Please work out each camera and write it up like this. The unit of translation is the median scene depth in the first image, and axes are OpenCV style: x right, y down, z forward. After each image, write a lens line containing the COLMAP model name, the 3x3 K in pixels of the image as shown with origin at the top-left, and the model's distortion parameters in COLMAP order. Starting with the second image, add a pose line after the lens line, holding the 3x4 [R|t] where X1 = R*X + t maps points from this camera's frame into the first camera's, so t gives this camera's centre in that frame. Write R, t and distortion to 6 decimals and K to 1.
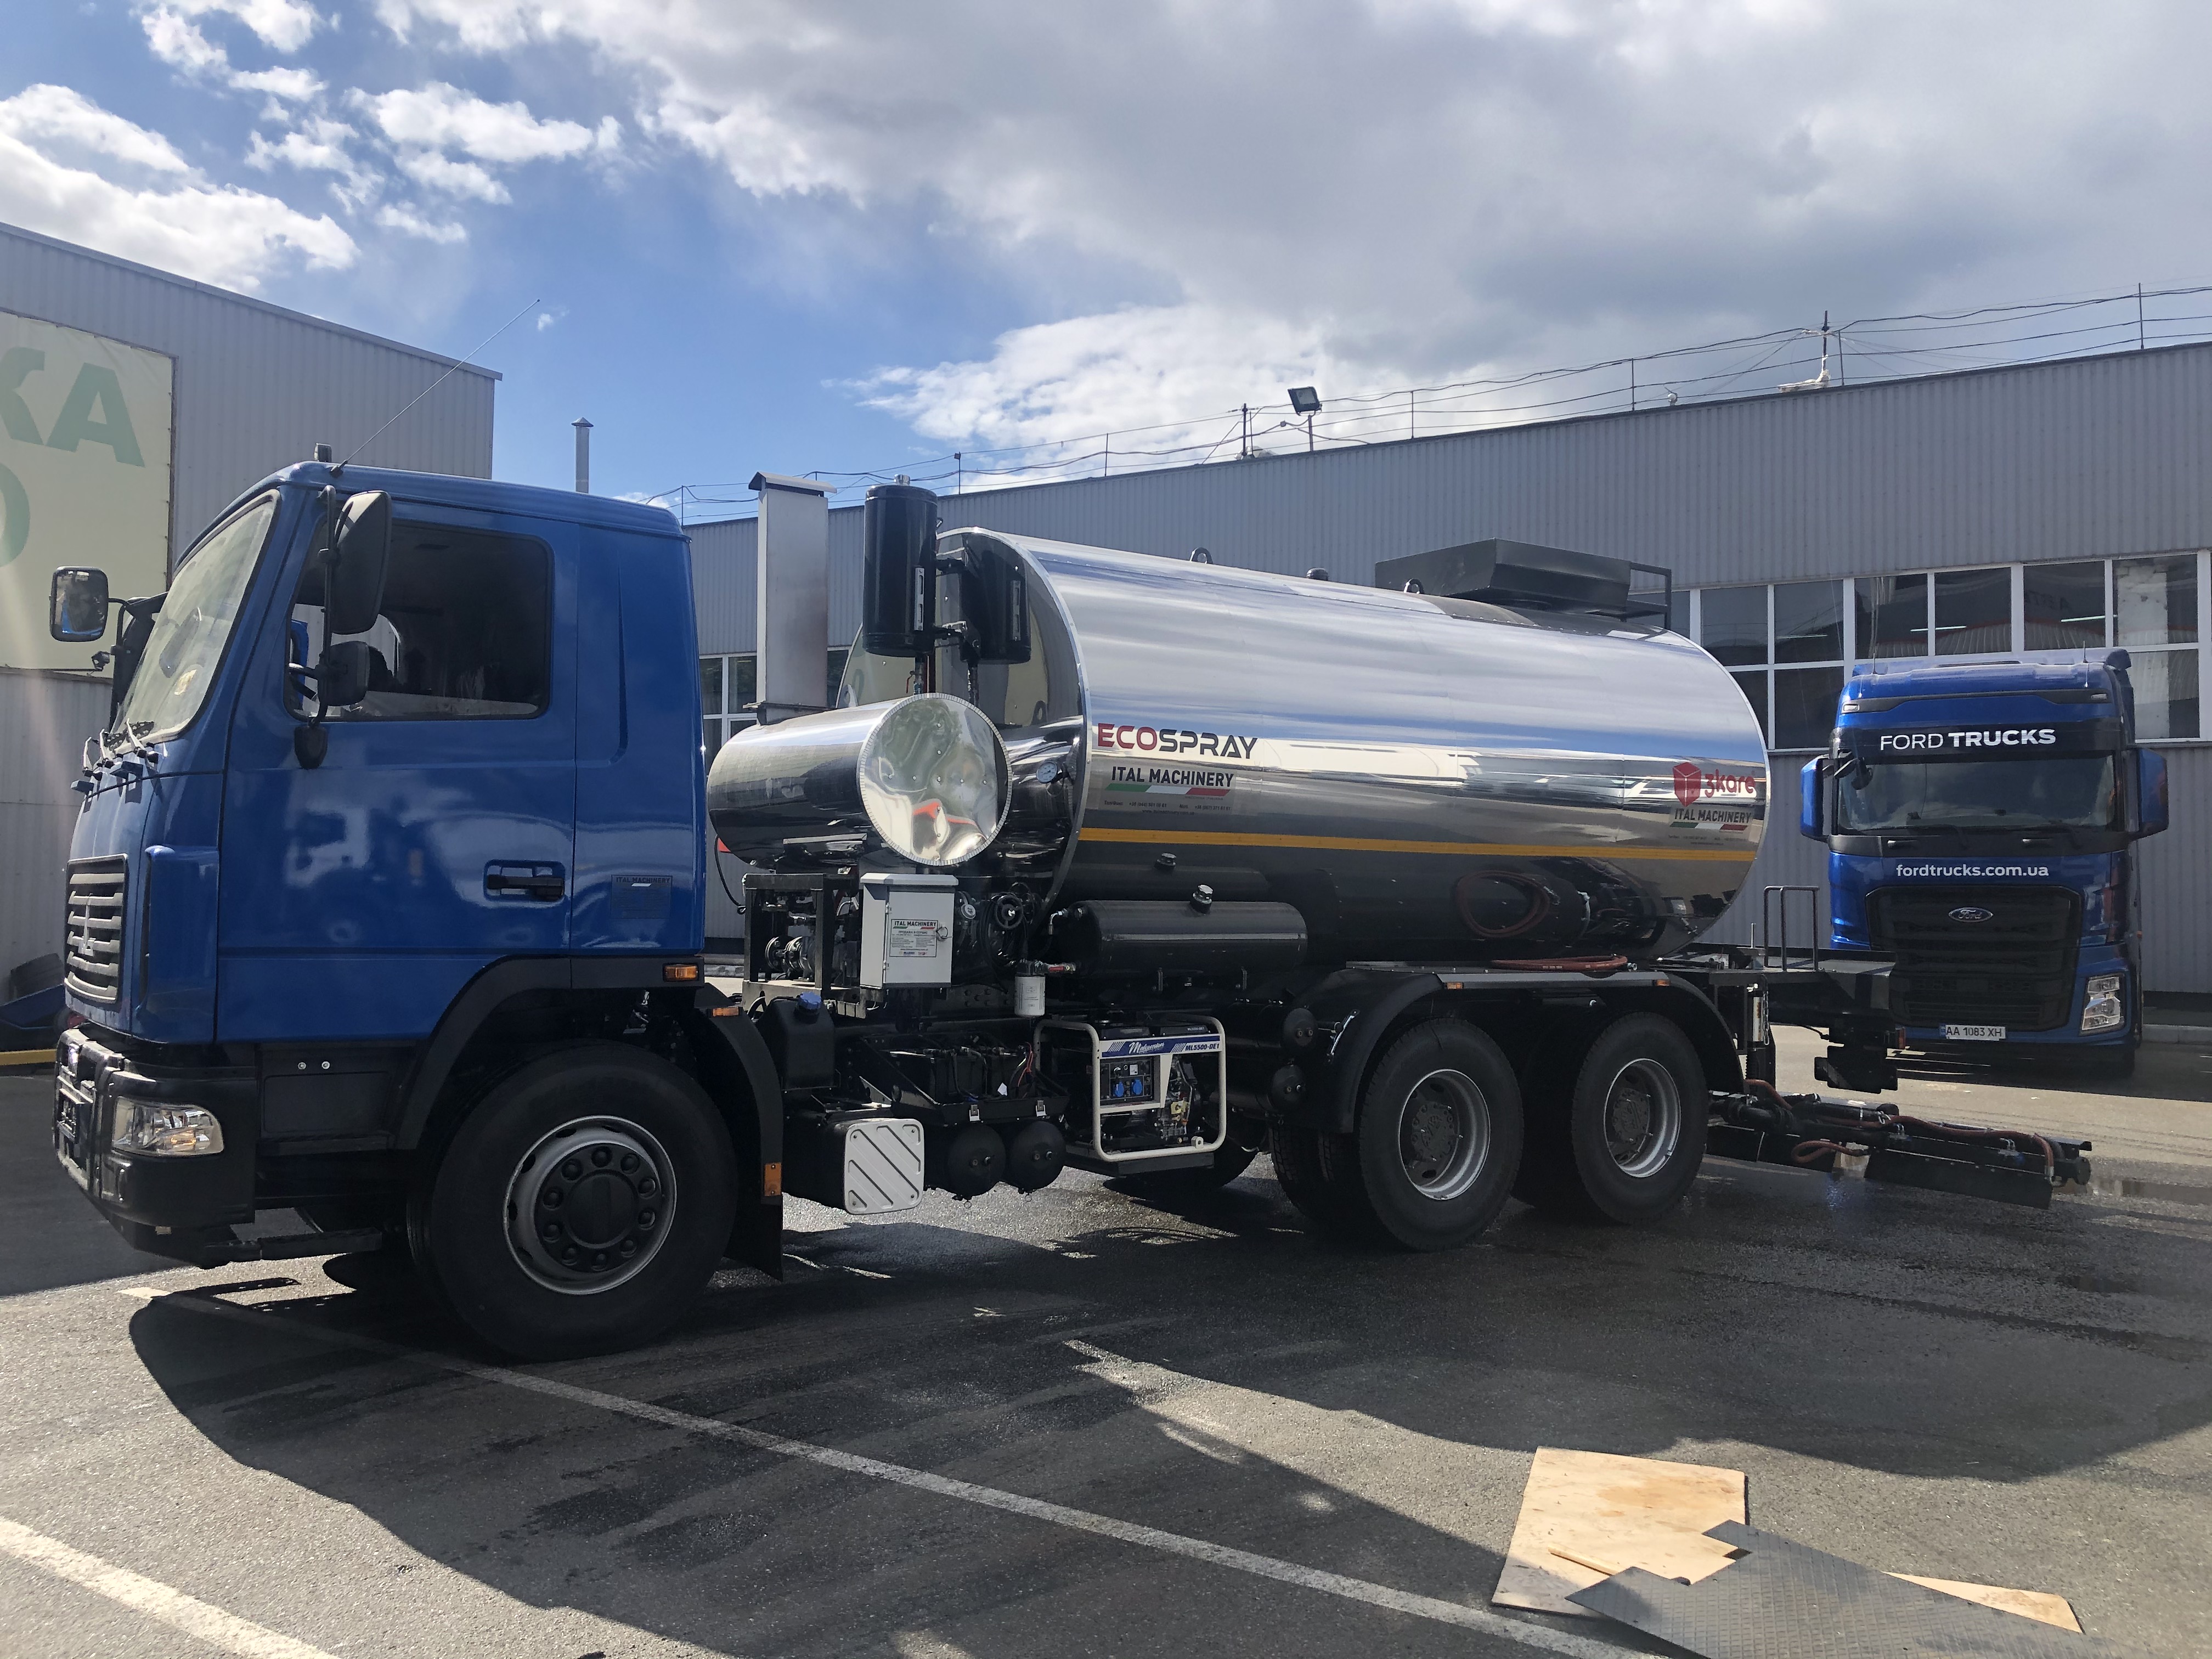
lens RADIAL K [[1669.3, 0, 1106.0], [0, 1669.3, 829.5], [0, 0, 1]] dist [0.003868, 0.000556]
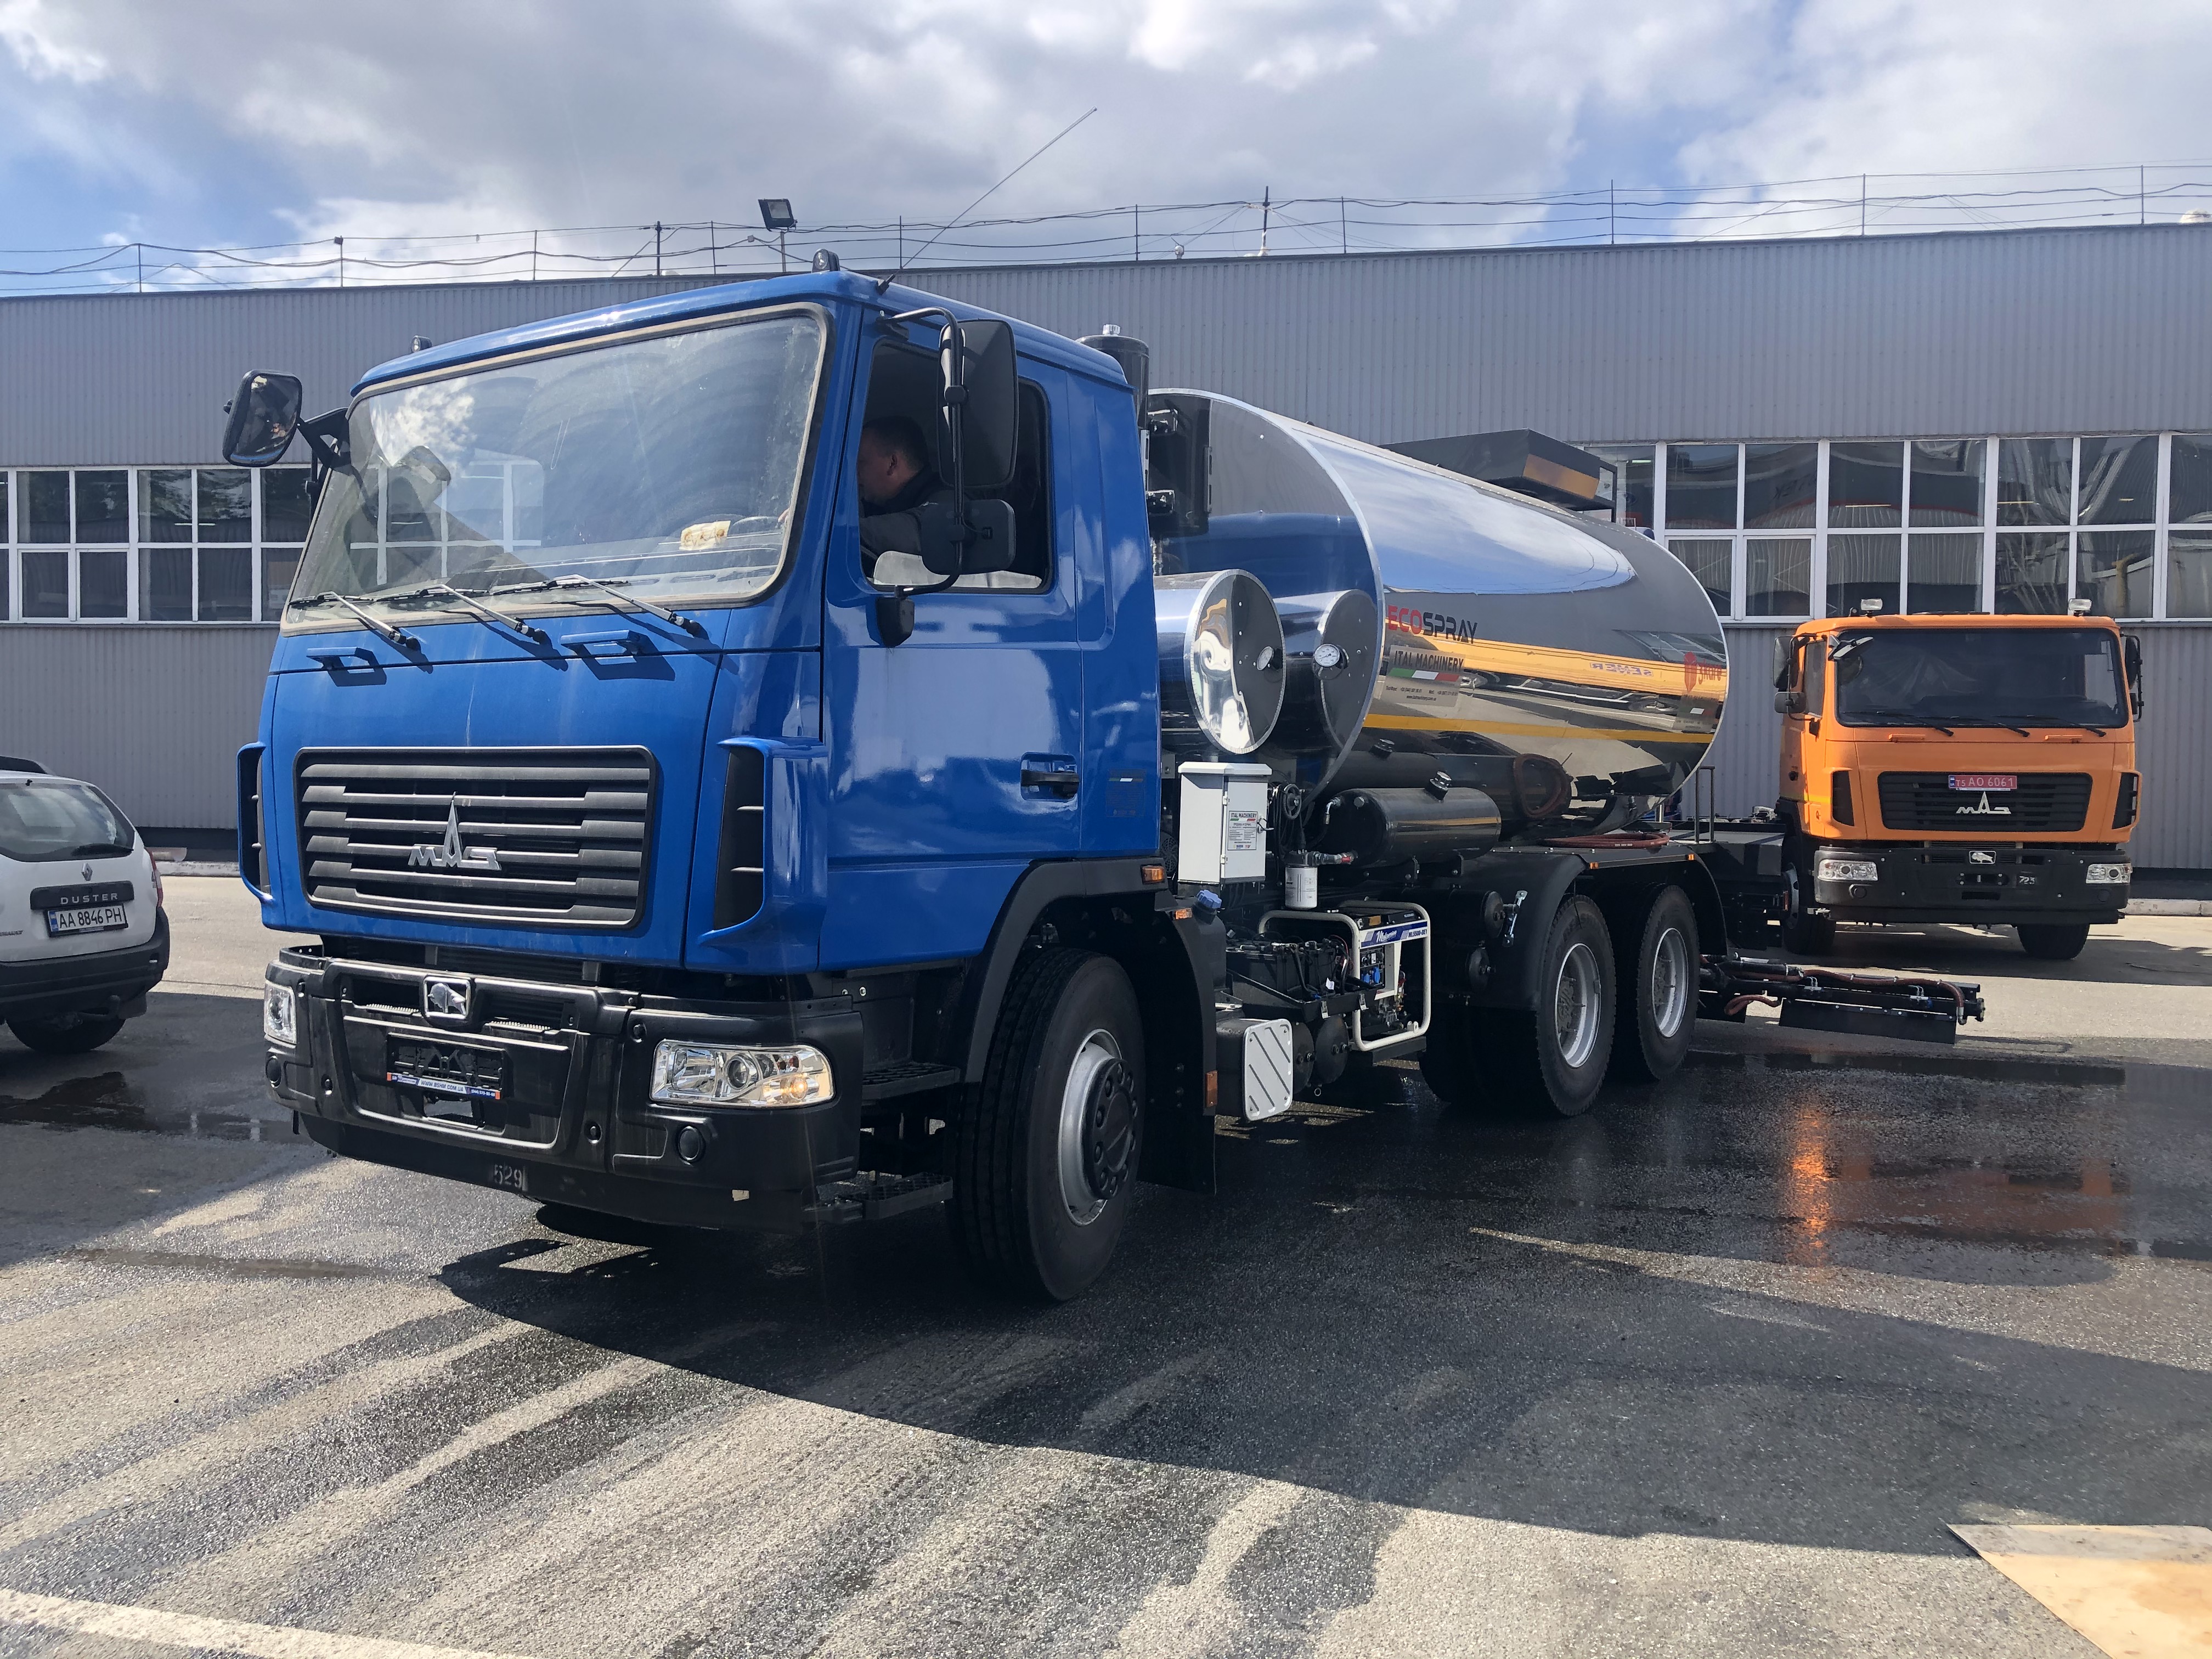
lens RADIAL K [[1784.1, 0, 1106.0], [0, 1784.1, 829.5], [0, 0, 1]] dist [-0.037746, -0.001185]
pose [[0.937048, -0.013573, 0.348936, -0.506777], [-0.014505, 0.996869, 0.077729, -0.011753], [-0.348898, -0.077897, 0.933918, 0.079378]]
